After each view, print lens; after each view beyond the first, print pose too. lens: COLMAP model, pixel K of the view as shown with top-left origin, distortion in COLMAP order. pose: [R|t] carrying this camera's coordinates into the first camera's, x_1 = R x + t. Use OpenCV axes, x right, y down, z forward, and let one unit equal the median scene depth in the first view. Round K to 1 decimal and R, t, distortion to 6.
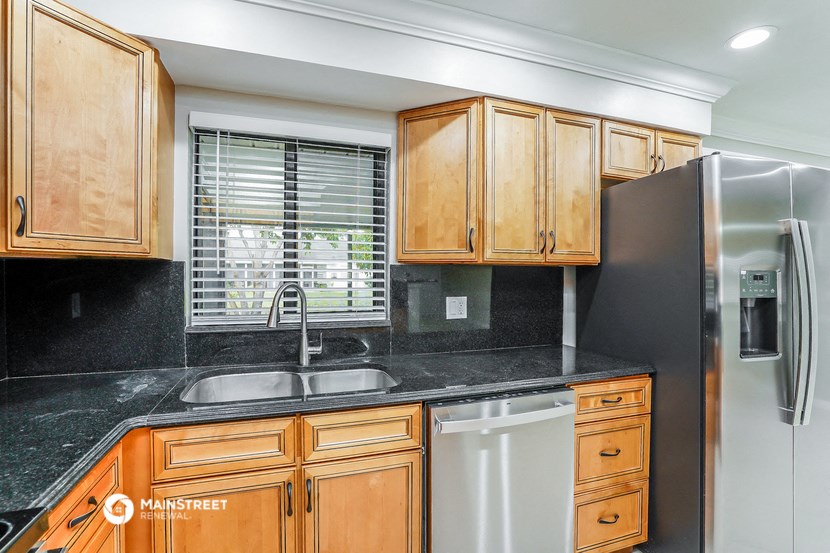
lens RADIAL K [[395.0, 0, 415.0], [0, 395.0, 276.5], [0, 0, 1]] dist [-0.014300, 0.000395]
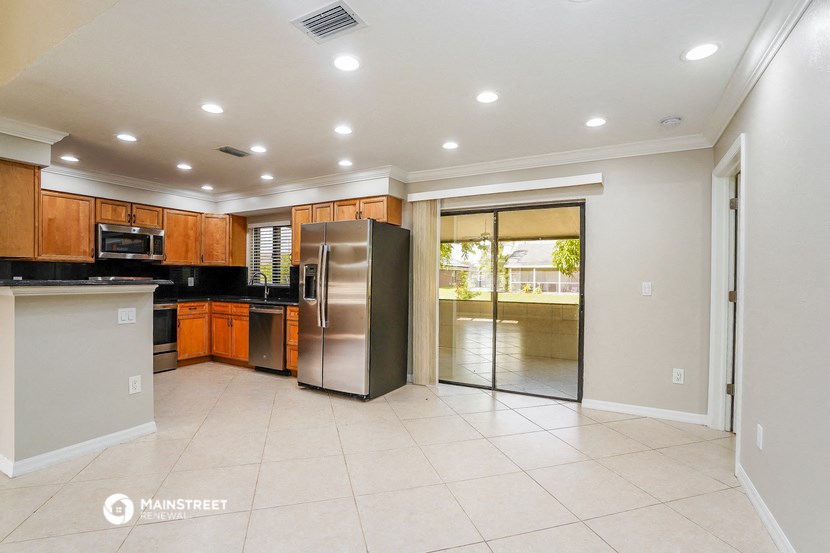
lens RADIAL K [[395.0, 0, 415.0], [0, 395.0, 276.5], [0, 0, 1]] dist [-0.014300, 0.000395]
pose [[0.667095, -0.001977, -0.744970, 2.958245], [-0.007634, 0.999926, -0.009490, 0.069467], [0.744934, 0.012018, 0.667030, -0.234374]]
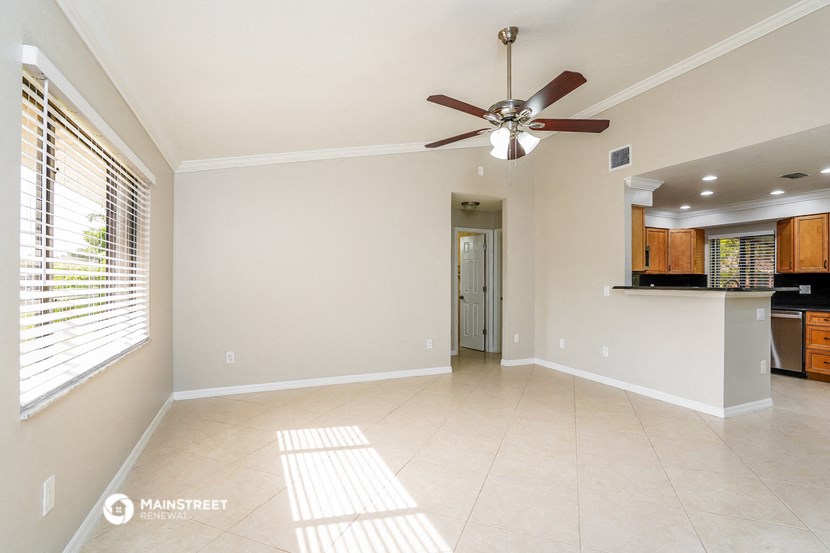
lens RADIAL K [[395.0, 0, 415.0], [0, 395.0, 276.5], [0, 0, 1]] dist [-0.014300, 0.000395]
pose [[0.094455, -0.016481, -0.995393, 2.897125], [-0.009656, 0.999801, -0.017471, 0.074920], [0.995482, 0.011262, 0.094277, -2.168903]]
